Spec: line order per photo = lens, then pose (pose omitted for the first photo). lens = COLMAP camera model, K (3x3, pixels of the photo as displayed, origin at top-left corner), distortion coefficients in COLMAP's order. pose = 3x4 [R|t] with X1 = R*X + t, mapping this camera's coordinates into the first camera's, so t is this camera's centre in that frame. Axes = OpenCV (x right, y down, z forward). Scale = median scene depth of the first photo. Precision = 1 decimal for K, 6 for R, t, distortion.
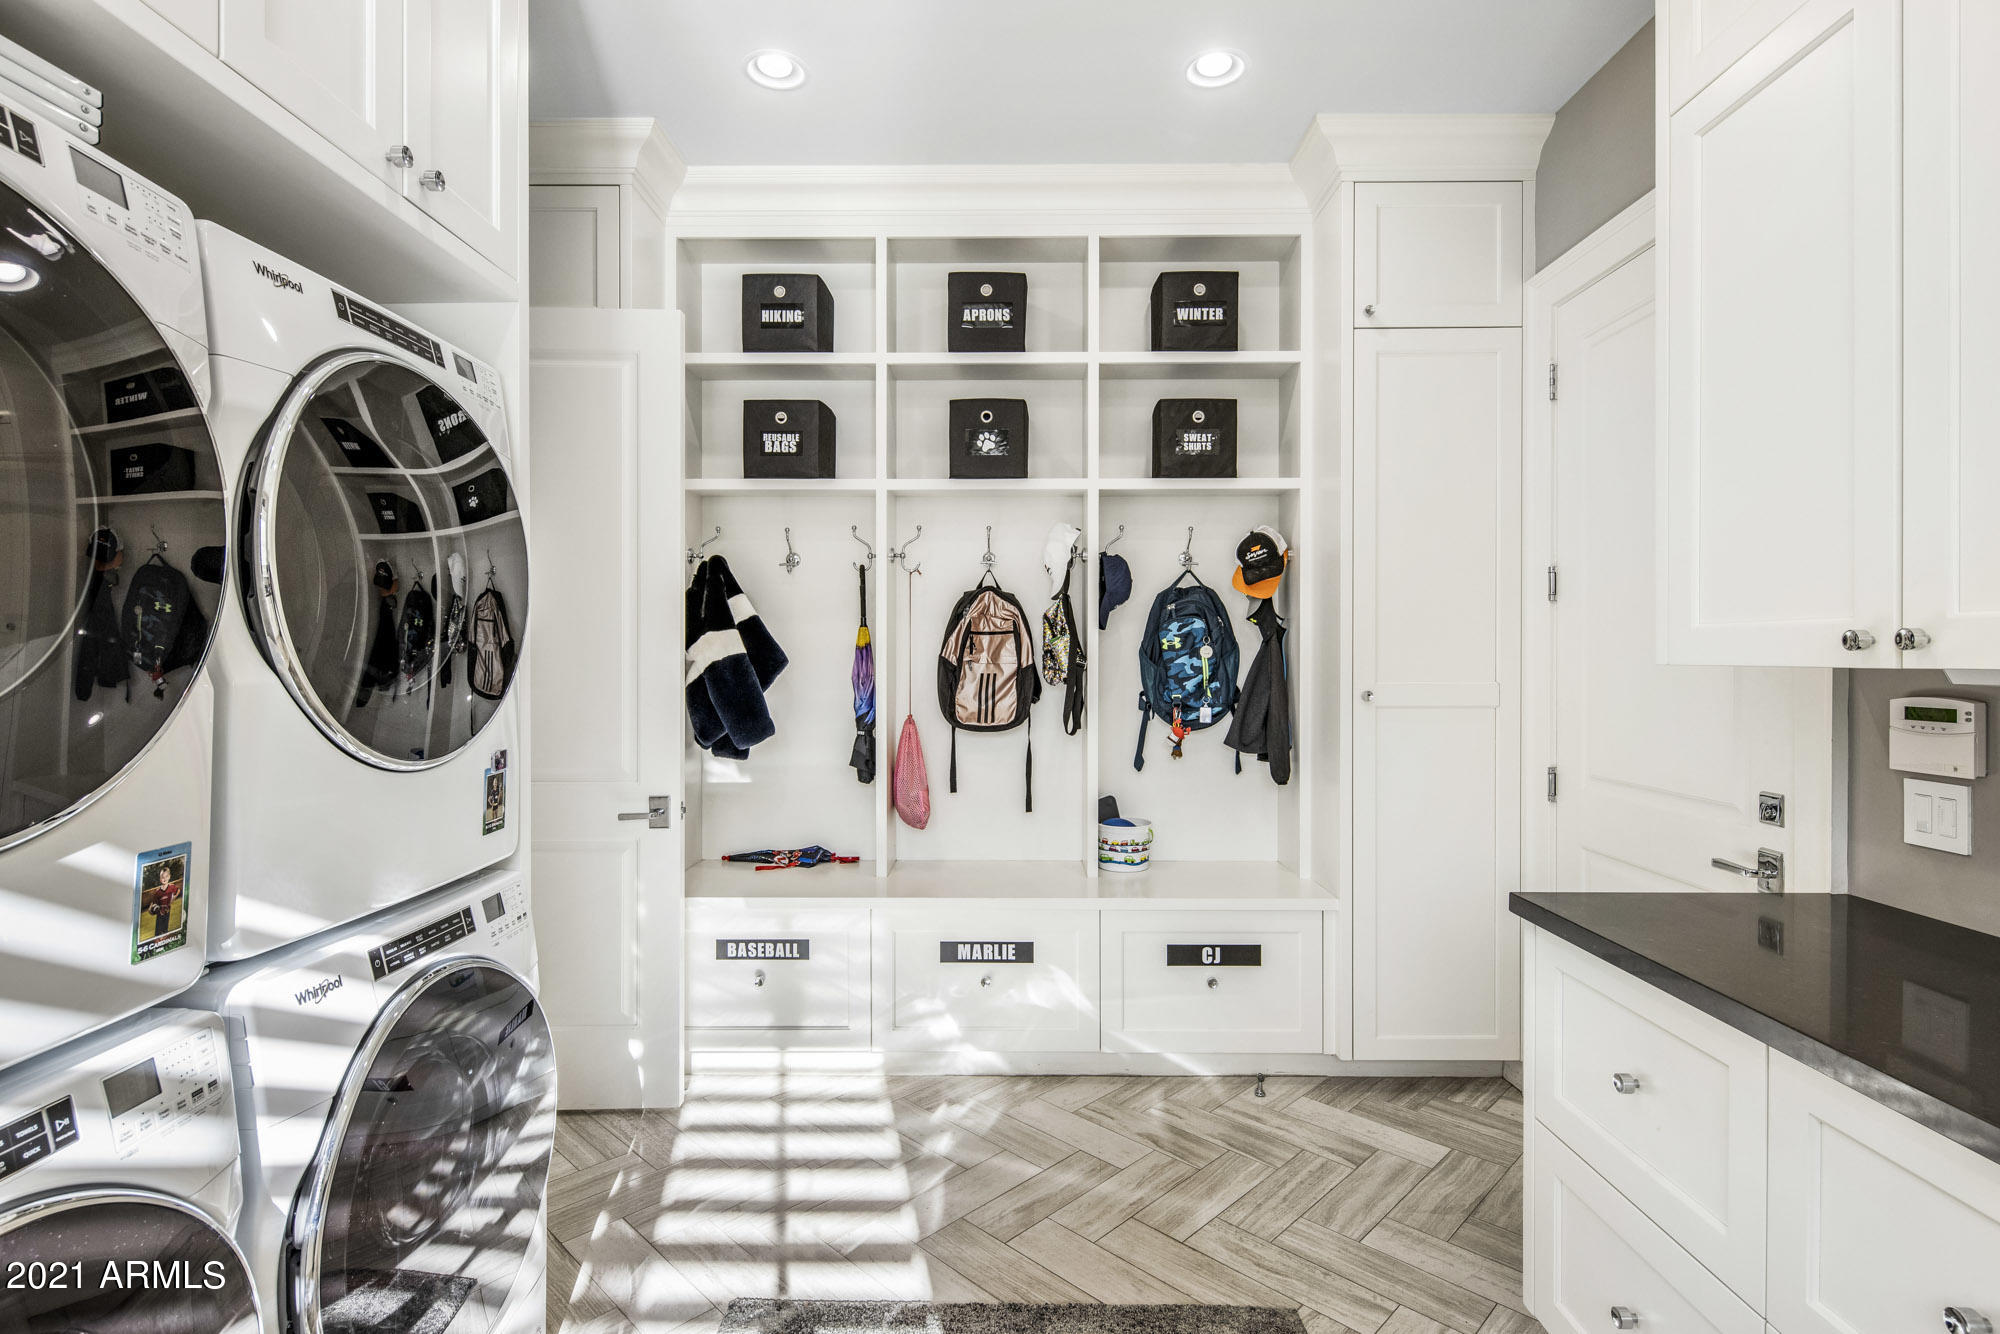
lens RADIAL K [[969.8, 0, 1002.6], [0, 969.8, 658.0], [0, 0, 1]] dist [-0.001365, -0.002110]
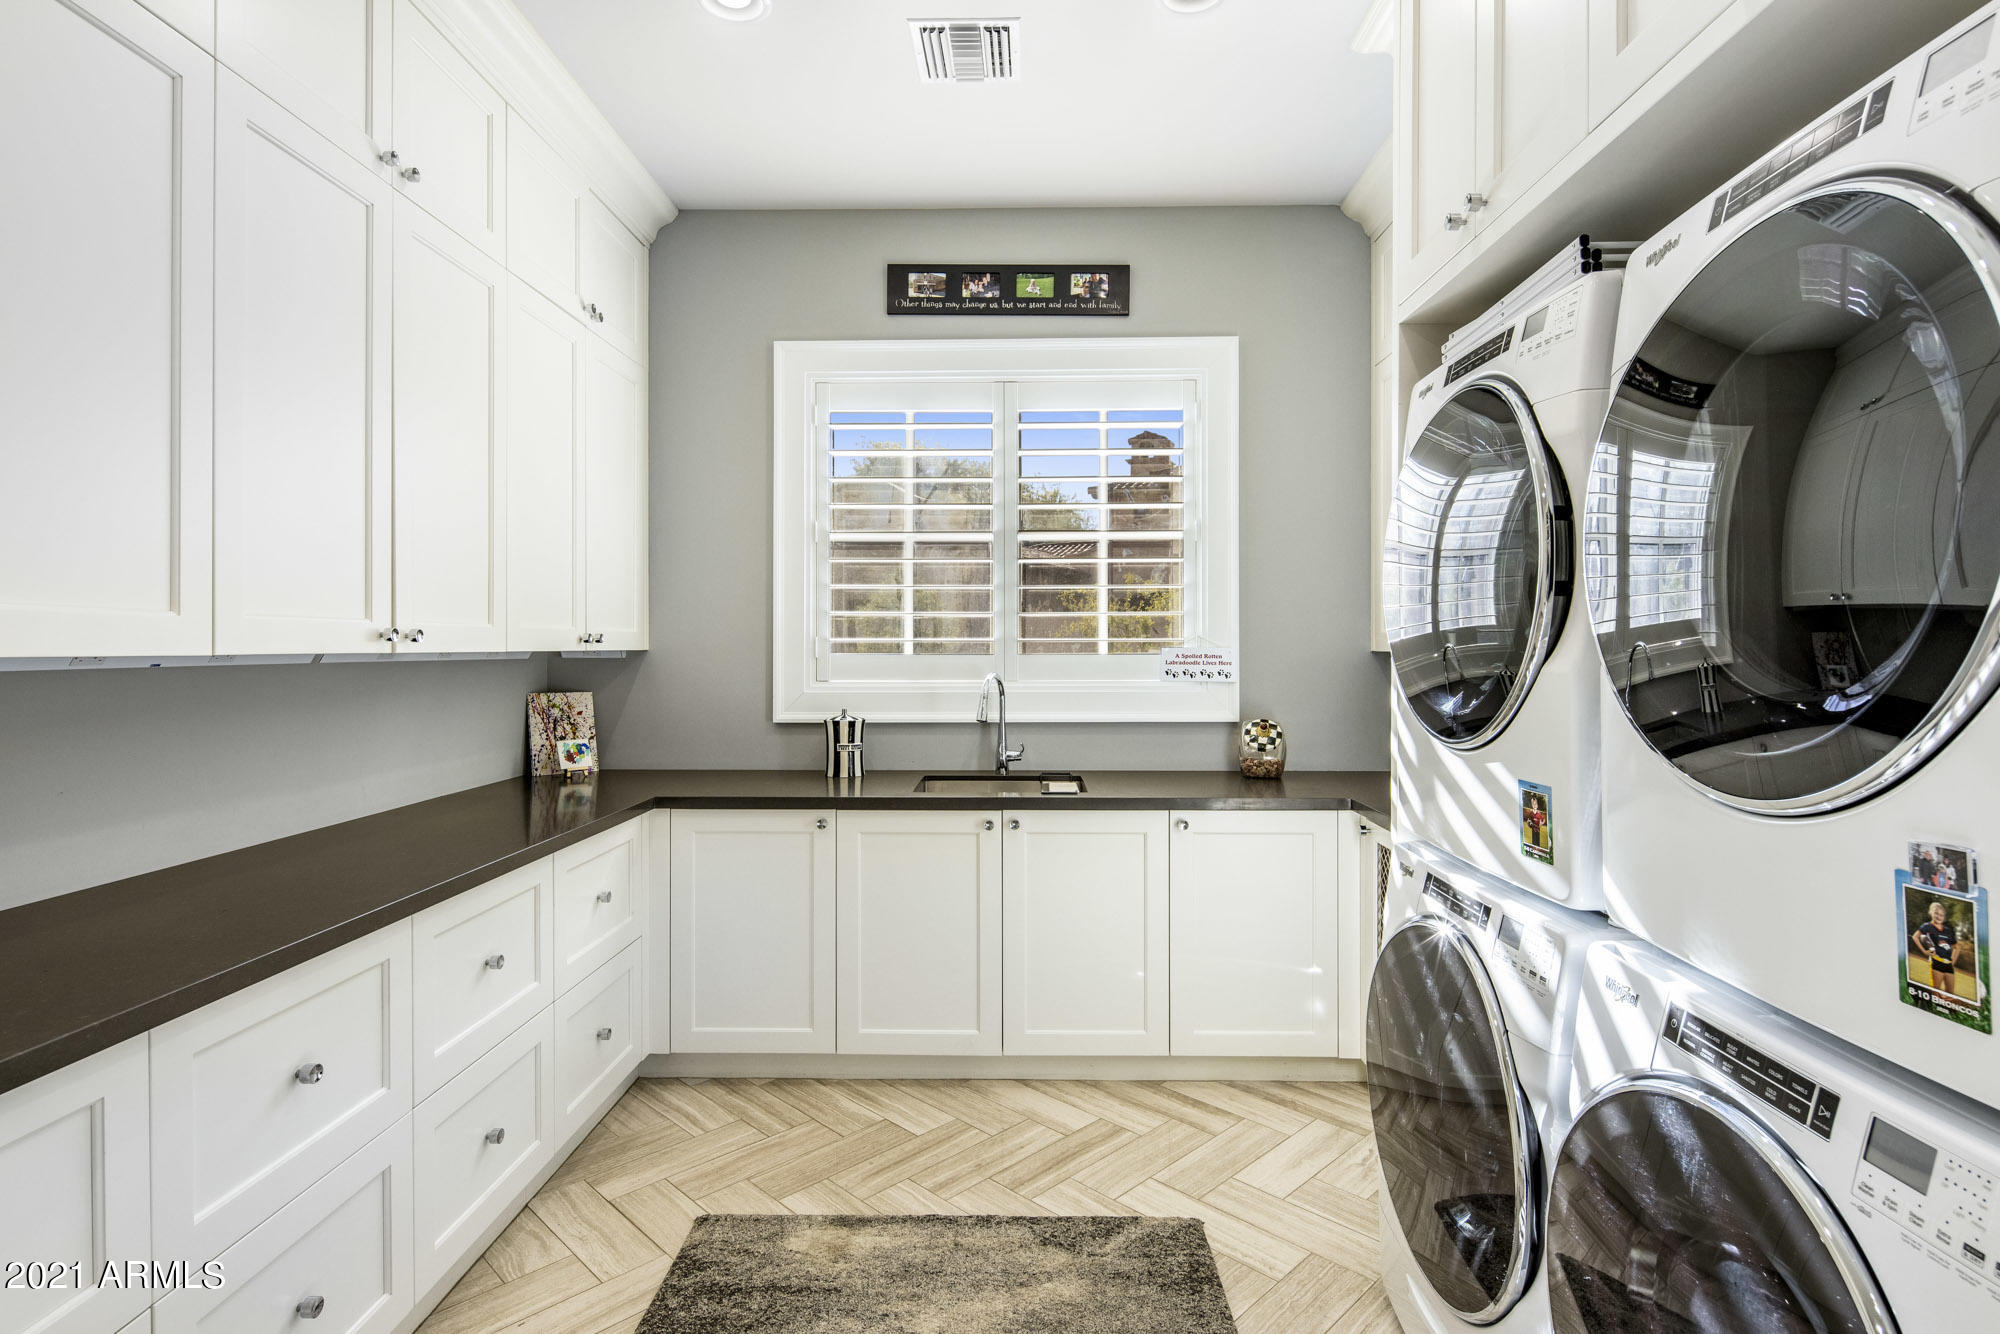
lens RADIAL K [[969.8, 0, 1002.9], [0, 969.8, 656.5], [0, 0, 1]] dist [-0.001365, -0.002110]
pose [[-0.999987, 0.002043, 0.004764, -0.081295], [0.002105, 0.999912, 0.013063, -0.003035], [-0.004736, 0.013073, -0.999903, 1.669698]]
